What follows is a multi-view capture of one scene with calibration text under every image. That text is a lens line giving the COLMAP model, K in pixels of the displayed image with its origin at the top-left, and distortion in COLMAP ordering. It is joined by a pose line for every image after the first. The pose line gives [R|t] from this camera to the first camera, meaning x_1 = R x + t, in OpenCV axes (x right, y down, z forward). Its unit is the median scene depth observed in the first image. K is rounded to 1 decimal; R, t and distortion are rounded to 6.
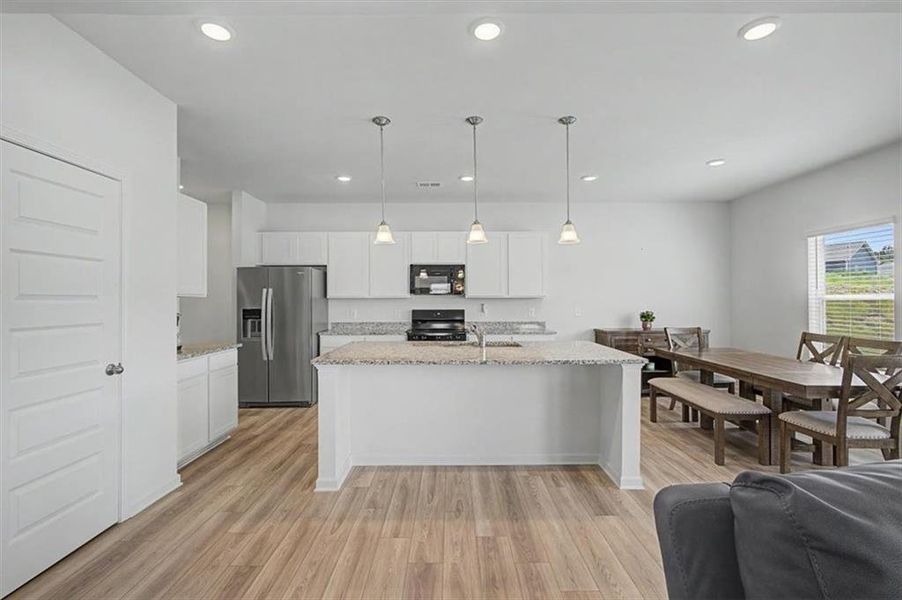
lens RADIAL K [[414.8, 0, 451.0], [0, 414.8, 300.0], [0, 0, 1]] dist [-0.001920, -0.000268]
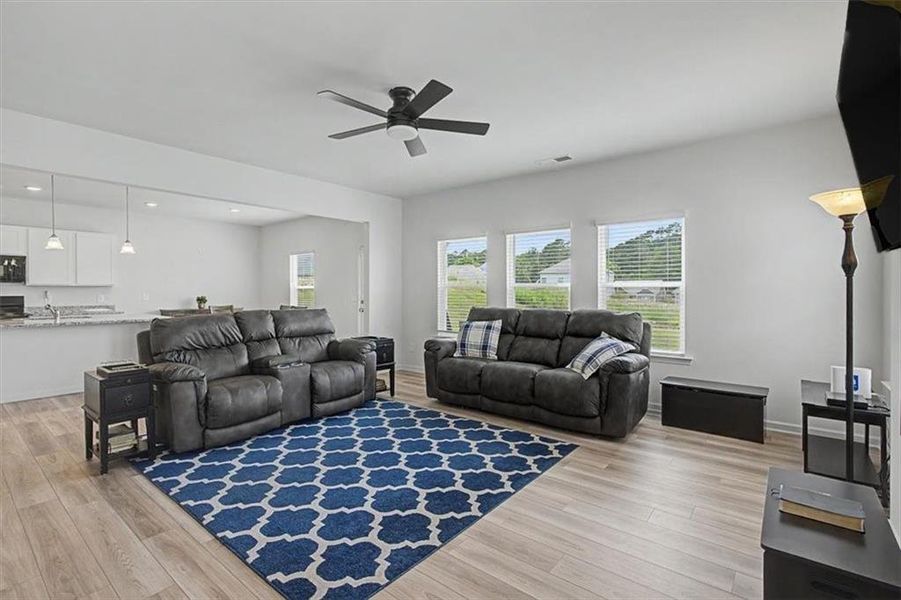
lens RADIAL K [[424.8, 0, 450.5], [0, 424.8, 300.0], [0, 0, 1]] dist [-0.003371, -0.000728]
pose [[0.635659, -0.015054, 0.771823, -0.119093], [-0.005484, 0.999697, 0.024015, 0.000674], [-0.771950, -0.019498, 0.635384, -0.617974]]
